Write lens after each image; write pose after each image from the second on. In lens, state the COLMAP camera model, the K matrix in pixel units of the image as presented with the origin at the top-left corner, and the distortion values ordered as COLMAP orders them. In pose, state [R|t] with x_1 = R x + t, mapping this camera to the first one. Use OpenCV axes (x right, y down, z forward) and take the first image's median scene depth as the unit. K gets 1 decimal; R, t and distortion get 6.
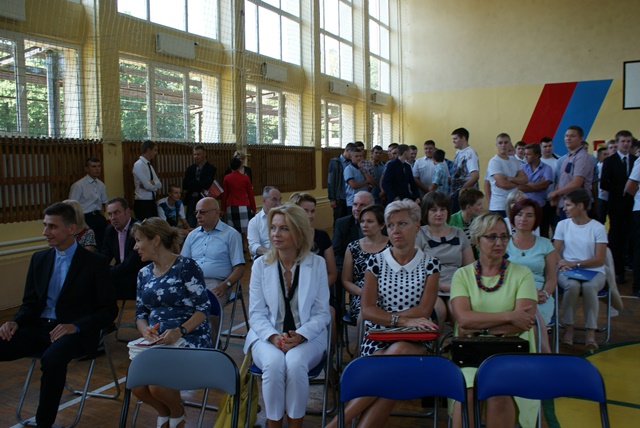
lens RADIAL K [[570.4, 0, 319.3], [0, 570.4, 198.3], [0, 0, 1]] dist [-0.037624, 0.016773]
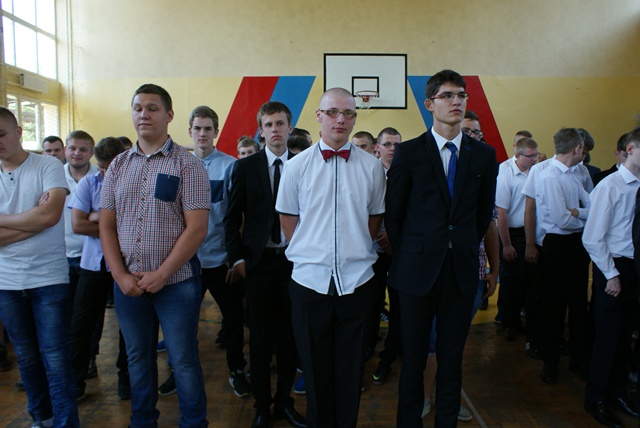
lens RADIAL K [[507.6, 0, 311.5], [0, 507.6, 213.9], [0, 0, 1]] dist [-0.136991, 0.104785]
pose [[0.885770, -0.030964, 0.463090, 0.133362], [0.018154, 0.999320, 0.032095, -0.018597], [-0.463769, -0.020022, 0.885730, 0.281447]]
